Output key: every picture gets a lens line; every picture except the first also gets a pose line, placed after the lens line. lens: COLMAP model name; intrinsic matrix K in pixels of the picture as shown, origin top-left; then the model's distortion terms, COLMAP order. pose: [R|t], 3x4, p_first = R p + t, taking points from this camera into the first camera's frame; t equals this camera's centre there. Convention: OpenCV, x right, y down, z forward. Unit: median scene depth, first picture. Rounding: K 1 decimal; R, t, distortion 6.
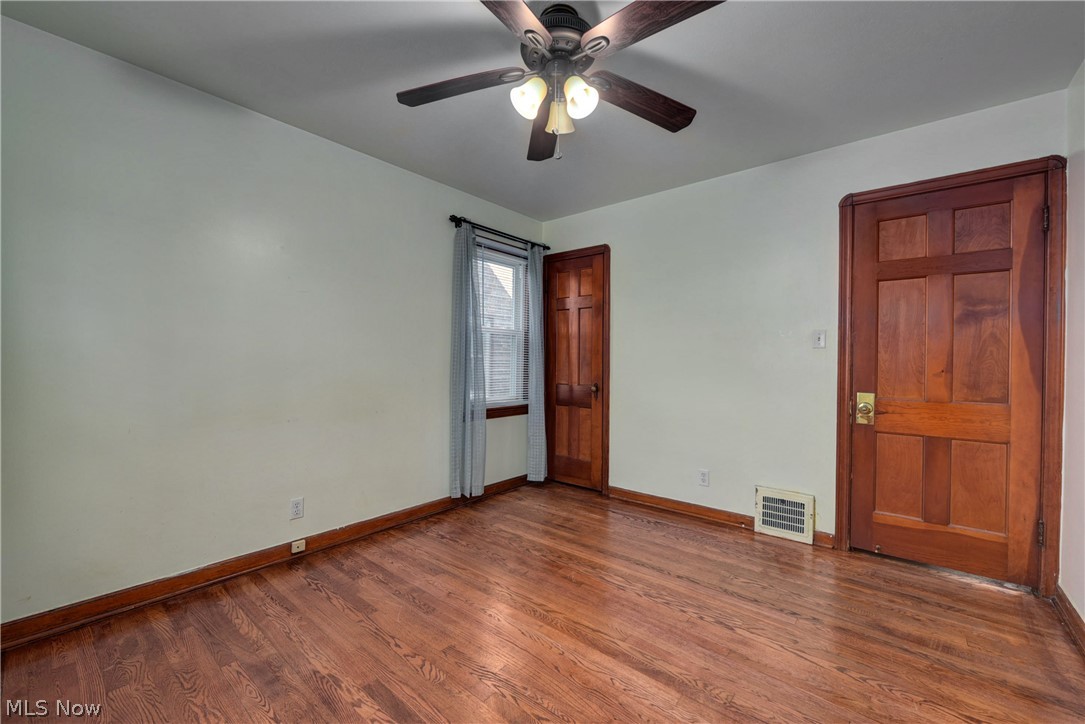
lens RADIAL K [[448.6, 0, 549.9], [0, 448.6, 355.5], [0, 0, 1]] dist [-0.000790, 0.000071]
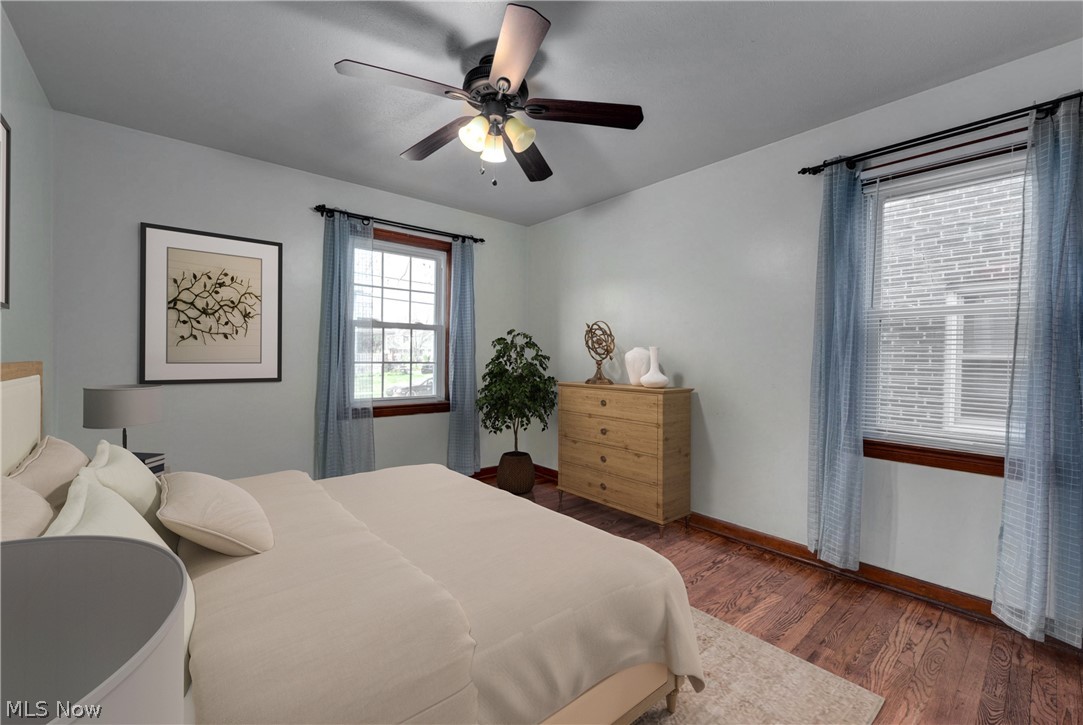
lens RADIAL K [[447.7, 0, 548.9], [0, 447.7, 356.1], [0, 0, 1]] dist [-0.000790, 0.000071]
pose [[-0.174123, -0.017390, -0.984570, 0.566082], [-0.011583, 0.999811, -0.015610, 0.016886], [0.984656, 0.008686, -0.174291, 0.685699]]
